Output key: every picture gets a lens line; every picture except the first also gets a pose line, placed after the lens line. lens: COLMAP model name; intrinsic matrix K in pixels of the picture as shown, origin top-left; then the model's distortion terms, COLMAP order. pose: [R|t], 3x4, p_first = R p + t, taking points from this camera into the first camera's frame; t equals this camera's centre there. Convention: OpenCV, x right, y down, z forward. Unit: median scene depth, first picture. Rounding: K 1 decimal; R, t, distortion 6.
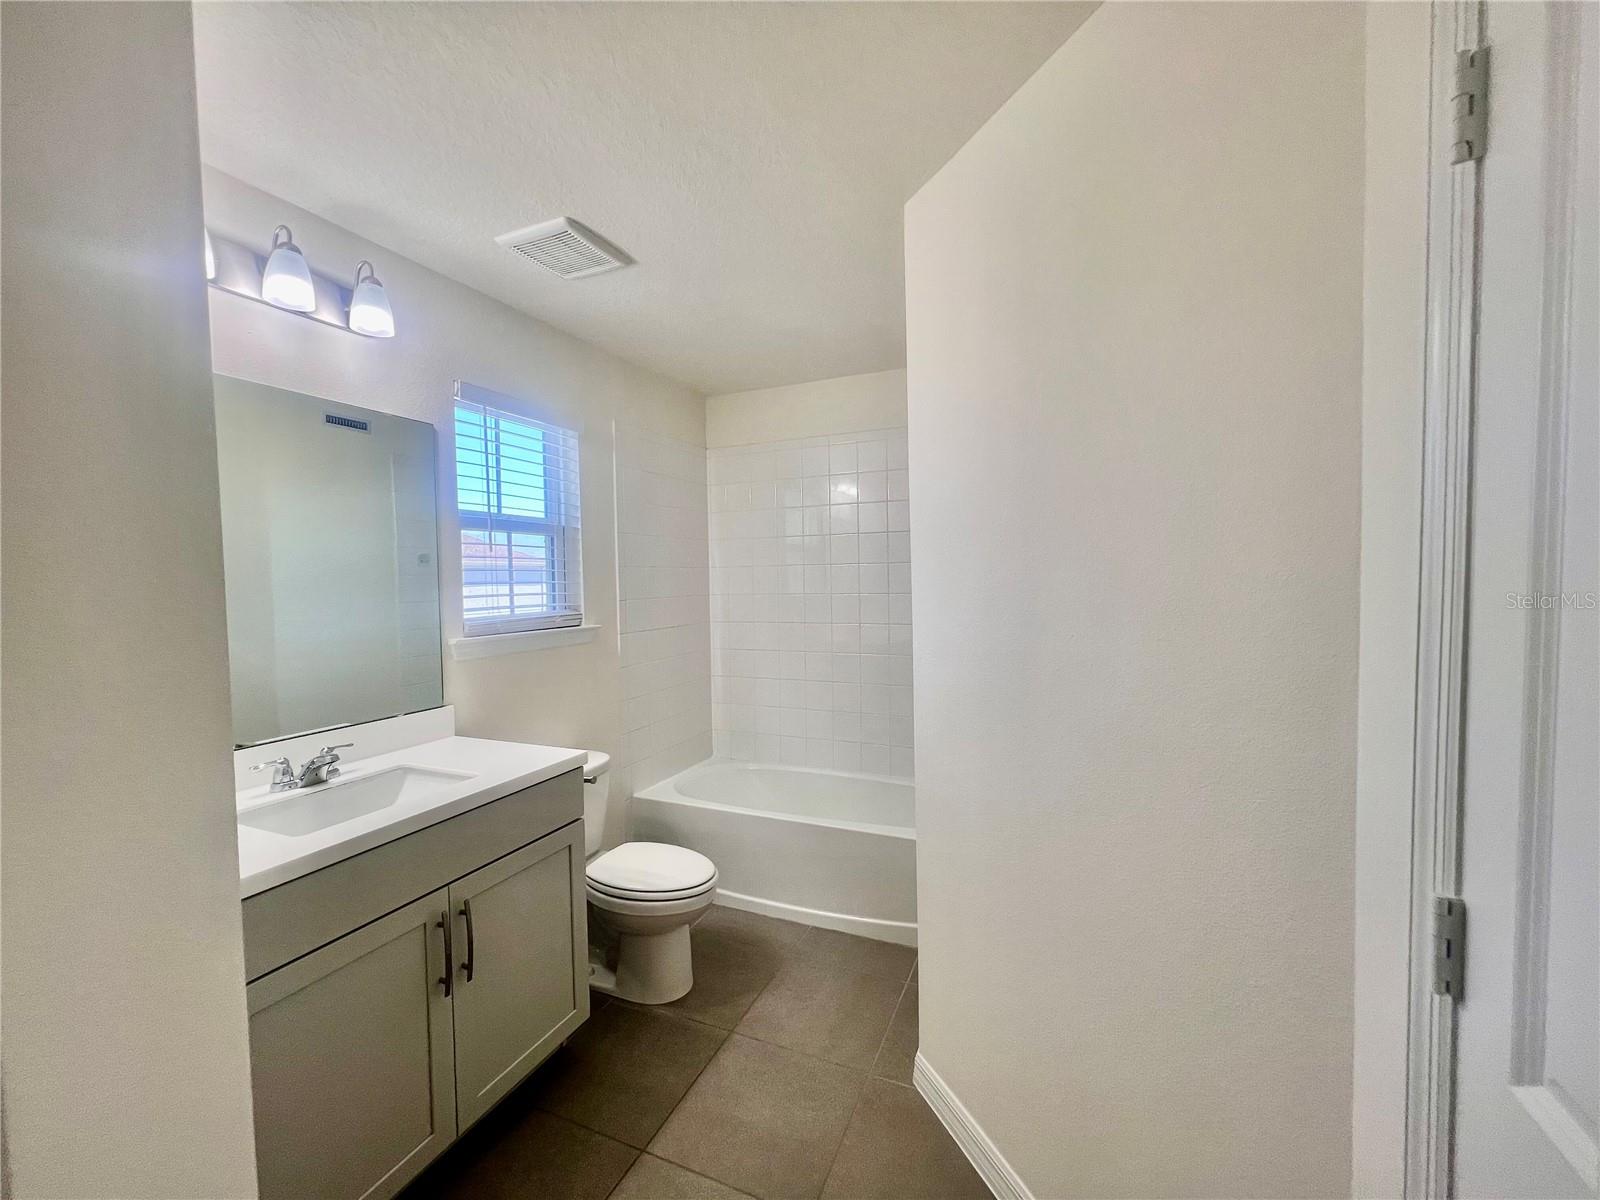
lens RADIAL K [[643.5, 0, 795.2], [0, 643.5, 600.1], [0, 0, 1]] dist [-0.003171, -0.000442]
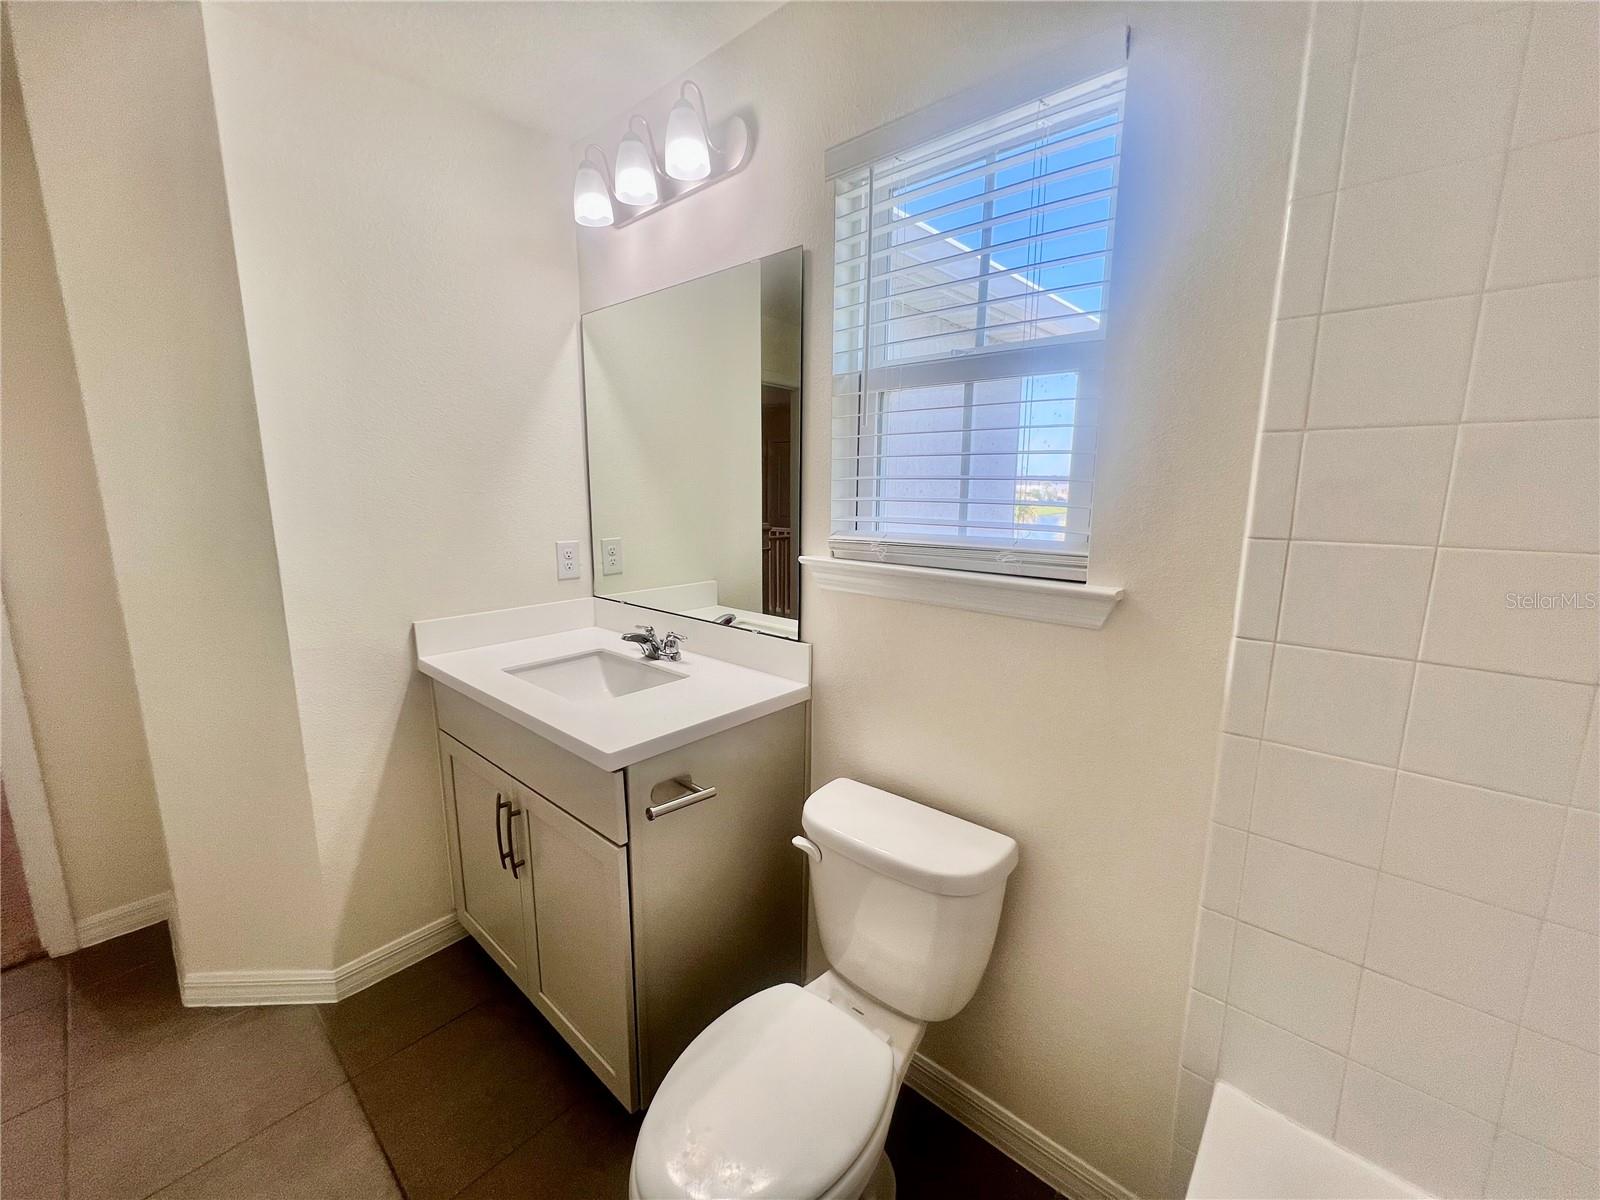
lens RADIAL K [[643.5, 0, 795.2], [0, 643.5, 600.1], [0, 0, 1]] dist [-0.003171, -0.000442]
pose [[-0.312680, 0.174663, -0.933662, 0.144721], [-0.043607, 0.979272, 0.197799, -0.030297], [0.948857, 0.102562, -0.298582, 1.144506]]
